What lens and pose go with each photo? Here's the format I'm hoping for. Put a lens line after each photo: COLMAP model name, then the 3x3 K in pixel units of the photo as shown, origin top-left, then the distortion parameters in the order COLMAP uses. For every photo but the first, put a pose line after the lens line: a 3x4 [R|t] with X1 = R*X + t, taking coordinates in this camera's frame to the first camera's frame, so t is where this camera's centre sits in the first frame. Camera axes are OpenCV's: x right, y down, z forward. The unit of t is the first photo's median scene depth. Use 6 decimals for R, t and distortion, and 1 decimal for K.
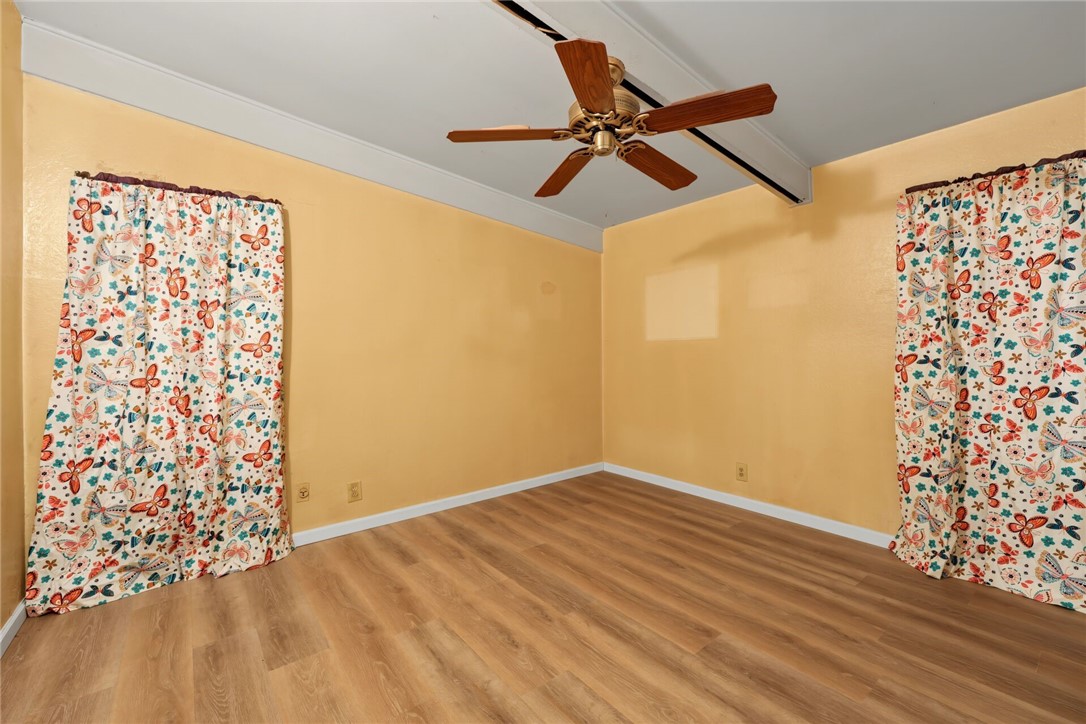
lens RADIAL K [[442.8, 0, 549.9], [0, 442.8, 353.6], [0, 0, 1]] dist [-0.000268, 0.000066]
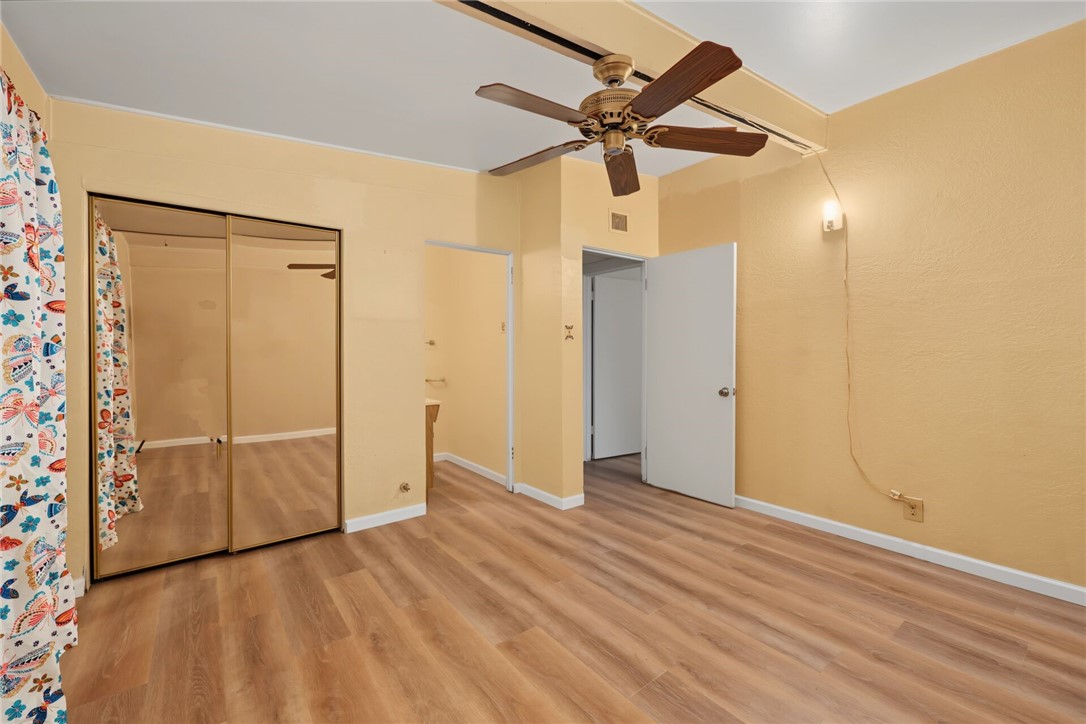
lens RADIAL K [[453.1, 0, 554.0], [0, 453.1, 353.6], [0, 0, 1]] dist [0.003082, 0.000232]
pose [[-0.999948, 0.008681, 0.005402, 0.213748], [0.008713, 0.999944, 0.006062, -0.004413], [-0.005349, 0.006109, -0.999967, 1.679798]]
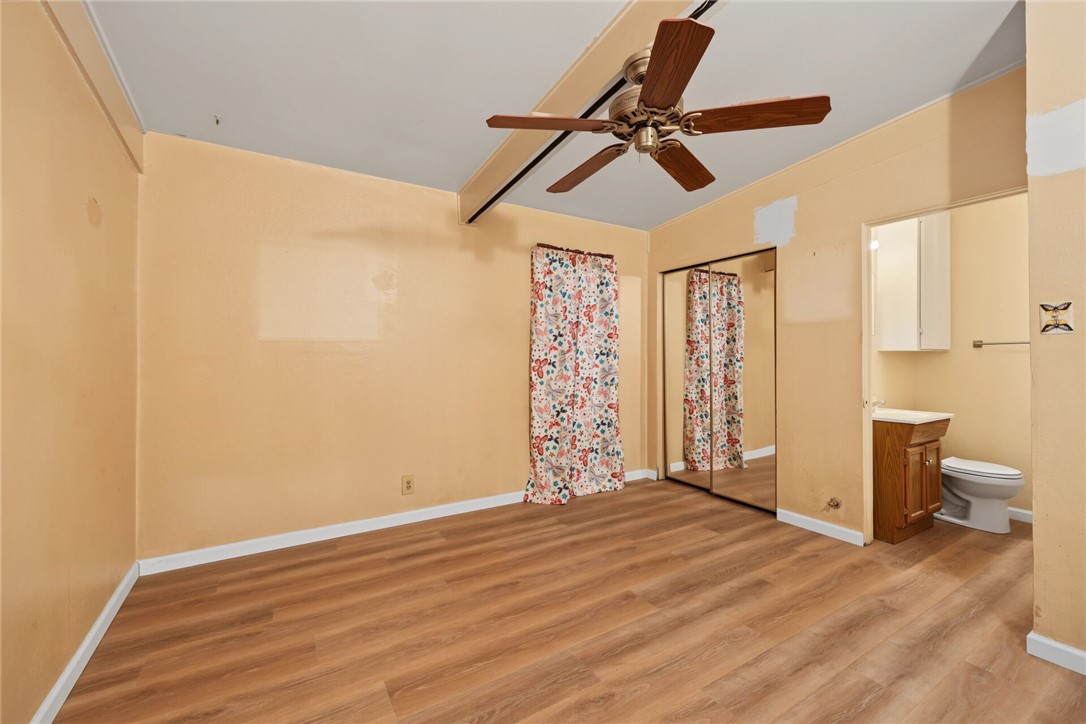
lens RADIAL K [[450.3, 0, 542.2], [0, 450.3, 353.1], [0, 0, 1]] dist [-0.000056, -0.000221]
pose [[0.134596, 0.014097, 0.990800, -0.732007], [0.001428, 0.999895, -0.014421, 0.005068], [-0.990900, 0.003355, 0.134562, 0.906965]]
